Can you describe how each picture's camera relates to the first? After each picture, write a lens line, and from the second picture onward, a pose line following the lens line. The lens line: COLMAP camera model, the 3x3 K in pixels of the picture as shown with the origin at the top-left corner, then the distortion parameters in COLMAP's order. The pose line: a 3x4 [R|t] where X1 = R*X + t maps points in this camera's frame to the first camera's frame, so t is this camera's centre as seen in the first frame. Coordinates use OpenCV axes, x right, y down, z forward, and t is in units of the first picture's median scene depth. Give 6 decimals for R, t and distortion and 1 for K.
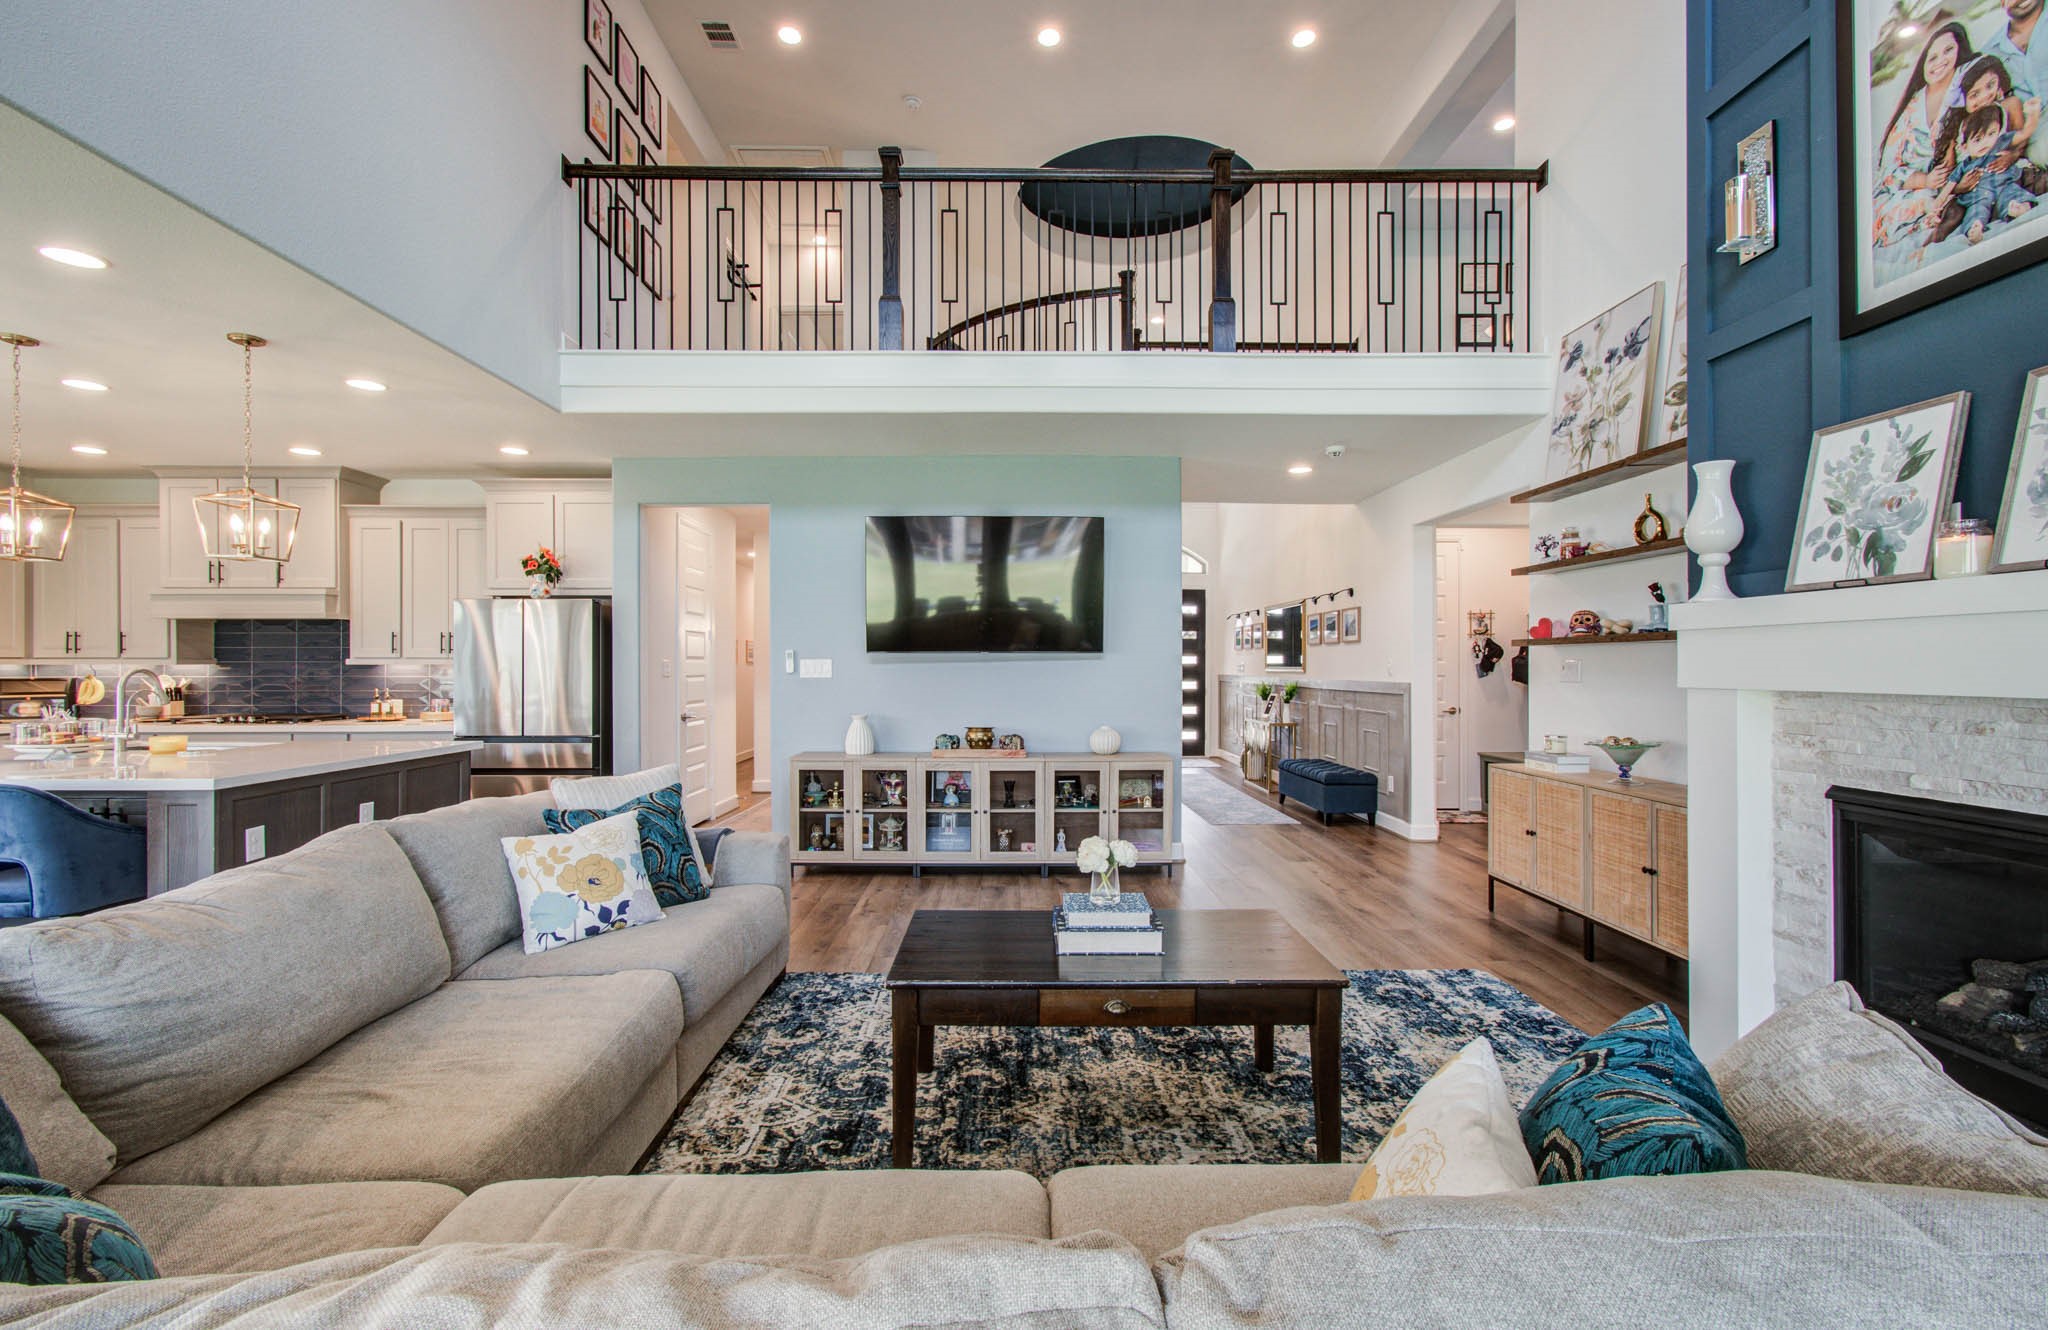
lens RADIAL K [[876.9, 0, 1016.6], [0, 876.9, 660.4], [0, 0, 1]] dist [0.001355, -0.000362]
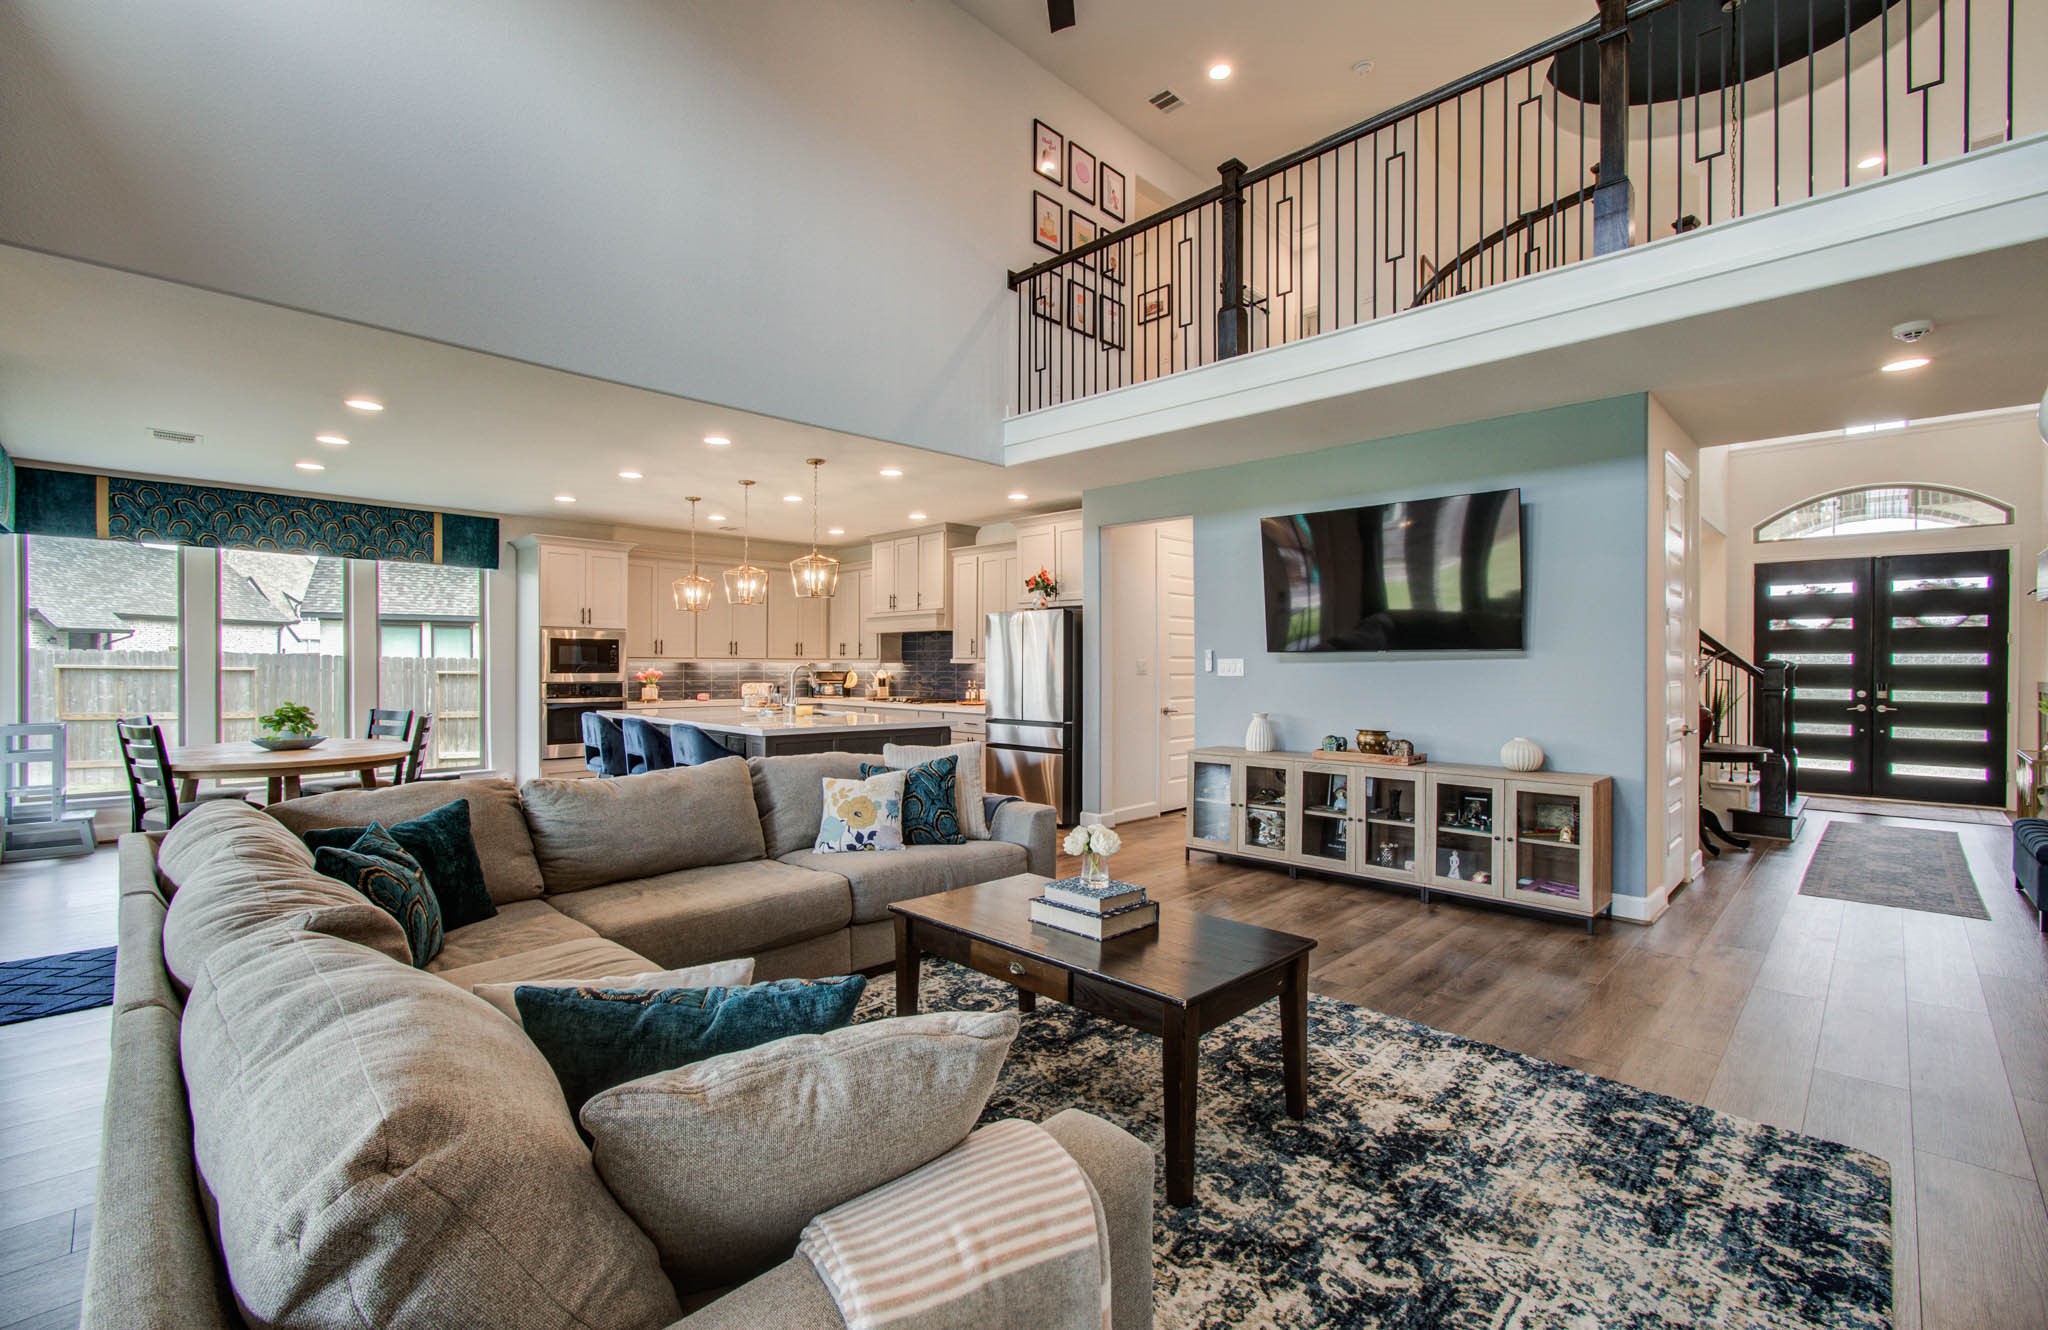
lens RADIAL K [[876.9, 0, 1017.1], [0, 876.9, 661.2], [0, 0, 1]] dist [0.001355, -0.000362]
pose [[0.702512, -0.000158, -0.711671, 0.470452], [0.003077, 0.999991, 0.002815, -0.002329], [0.711665, -0.004167, 0.702507, 0.109475]]
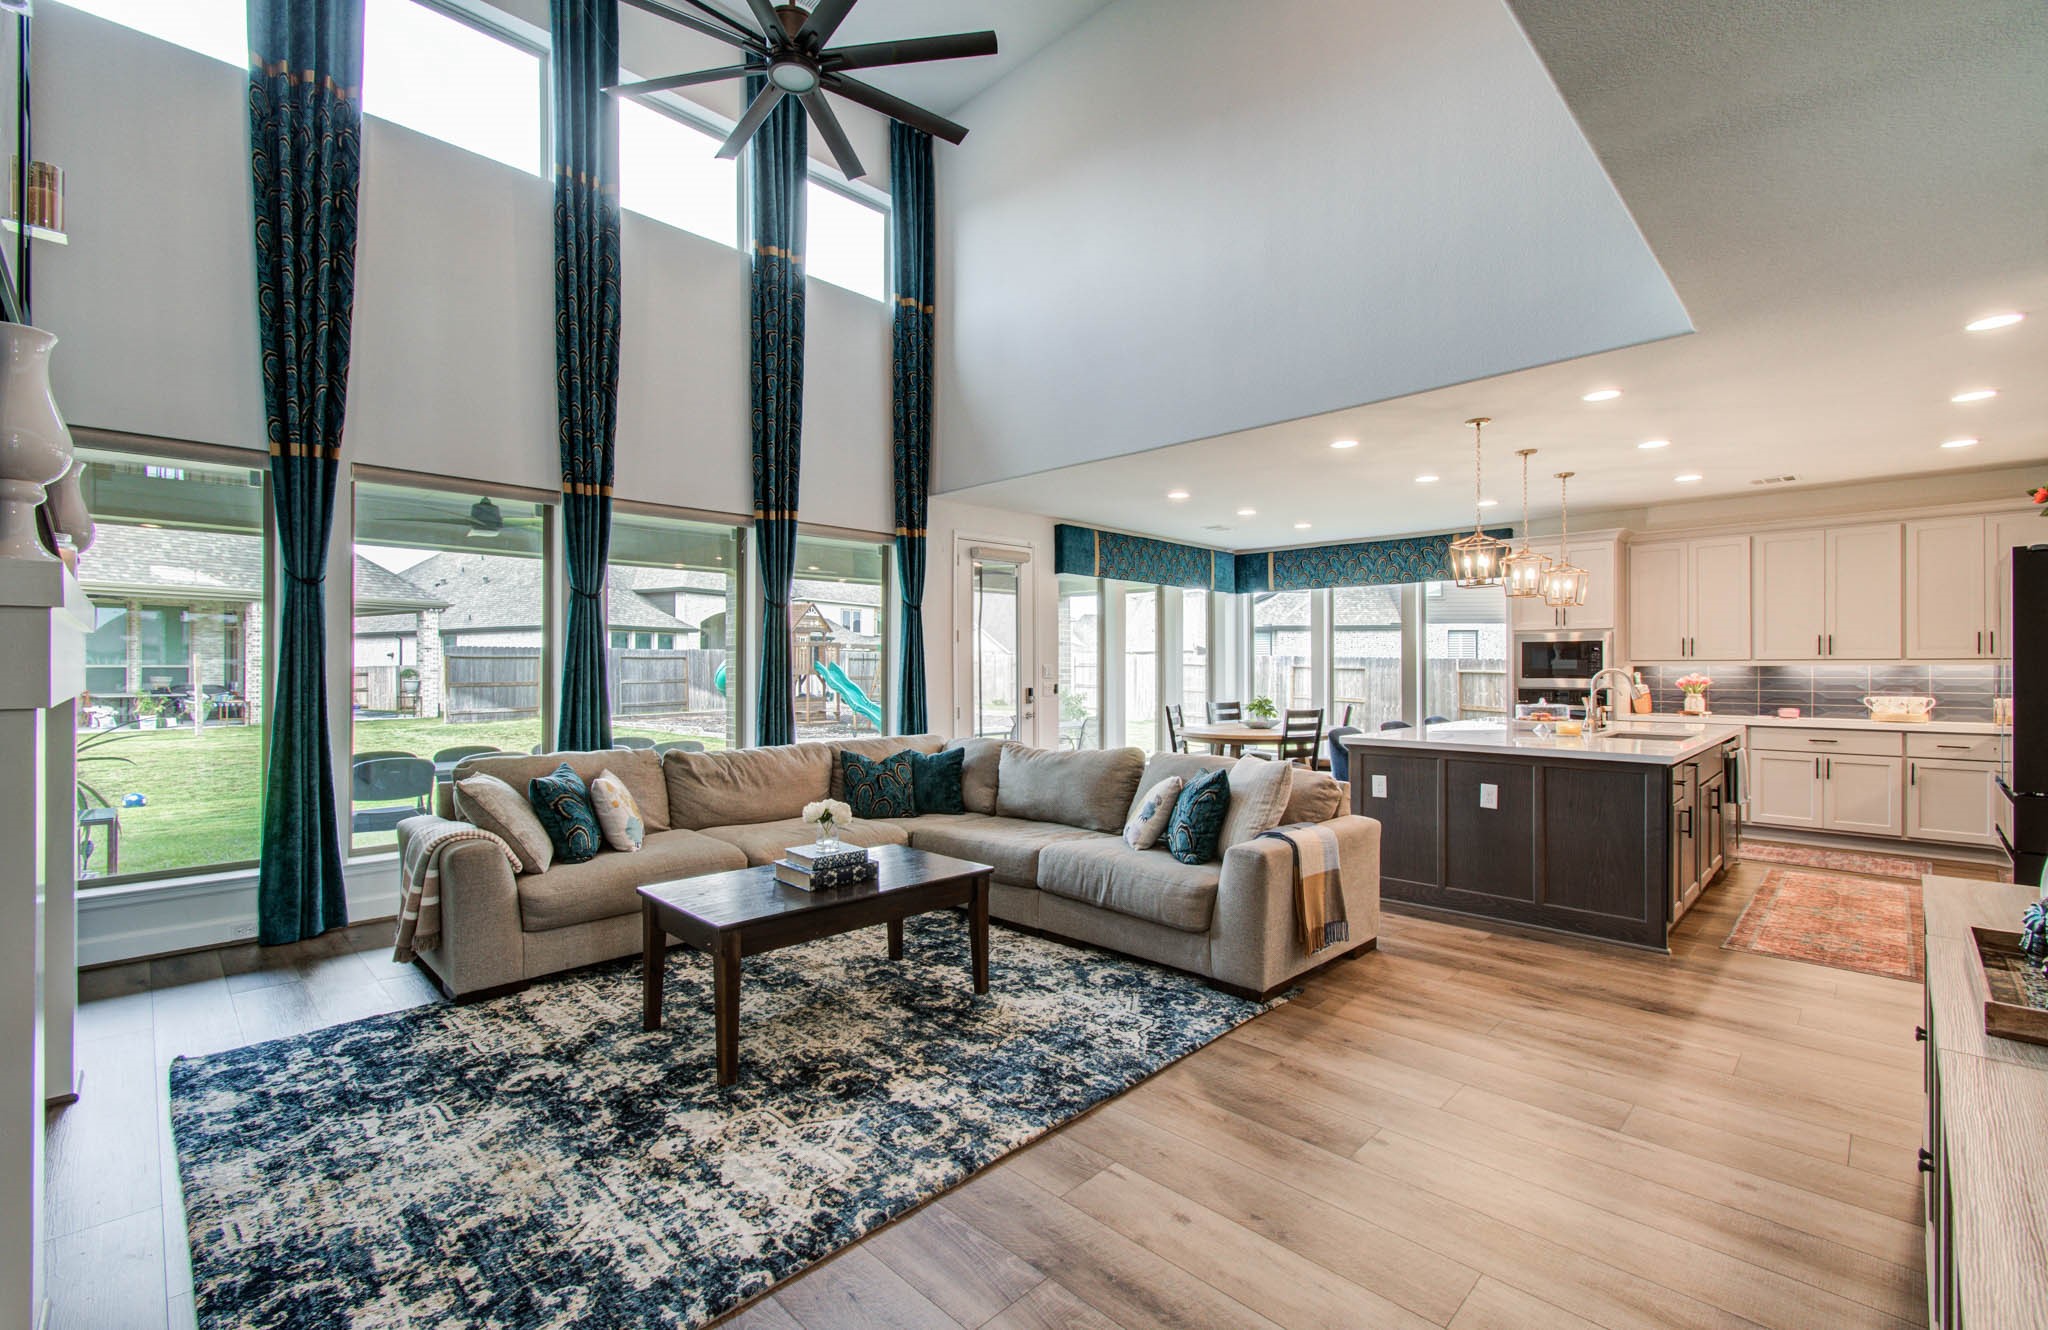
lens RADIAL K [[876.9, 0, 1018.8], [0, 876.9, 662.9], [0, 0, 1]] dist [0.001355, -0.000362]
pose [[-0.712433, -0.003029, -0.701734, 0.481320], [0.006409, 0.999921, -0.010823, 0.006584], [0.701711, -0.012208, -0.712357, 1.259743]]
